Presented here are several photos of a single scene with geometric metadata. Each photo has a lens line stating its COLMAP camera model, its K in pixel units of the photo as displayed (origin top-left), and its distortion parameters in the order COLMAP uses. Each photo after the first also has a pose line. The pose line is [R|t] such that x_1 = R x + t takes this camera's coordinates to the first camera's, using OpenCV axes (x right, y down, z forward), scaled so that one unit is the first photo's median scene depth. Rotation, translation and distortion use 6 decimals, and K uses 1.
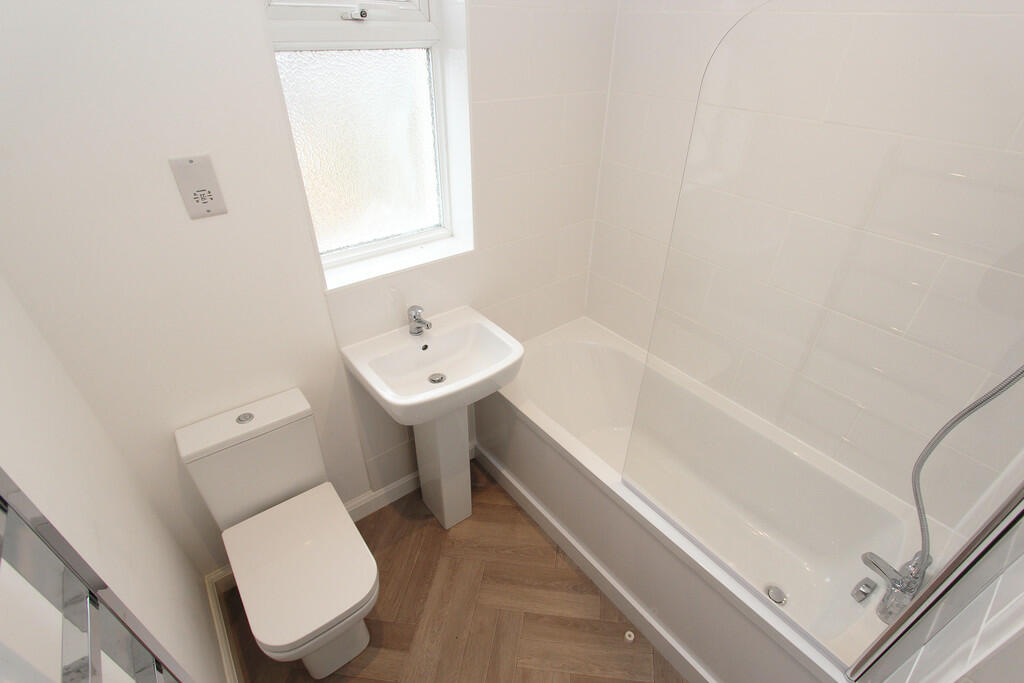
lens RADIAL K [[472.7, 0, 517.5], [0, 472.7, 344.3], [0, 0, 1]] dist [-0.015409, 0.000124]
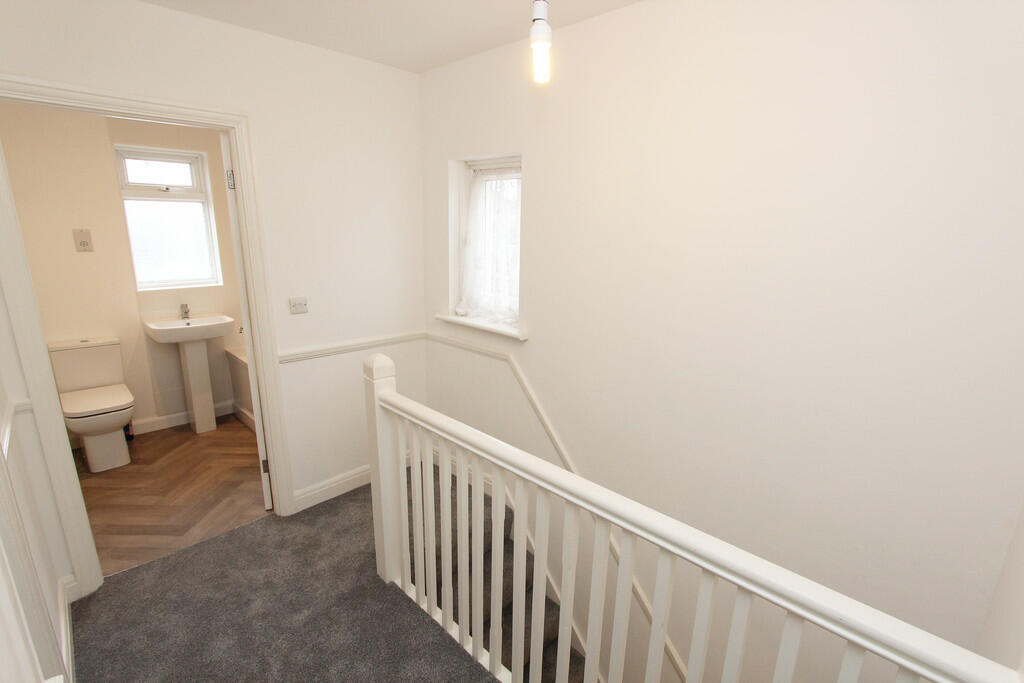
lens RADIAL K [[472.7, 0, 517.5], [0, 472.7, 344.3], [0, 0, 1]] dist [-0.015409, 0.000124]
pose [[0.990656, -0.029384, 0.133179, 1.008727], [0.073019, 0.939038, -0.335971, 0.930009], [-0.115188, 0.342556, 0.932409, -1.122291]]
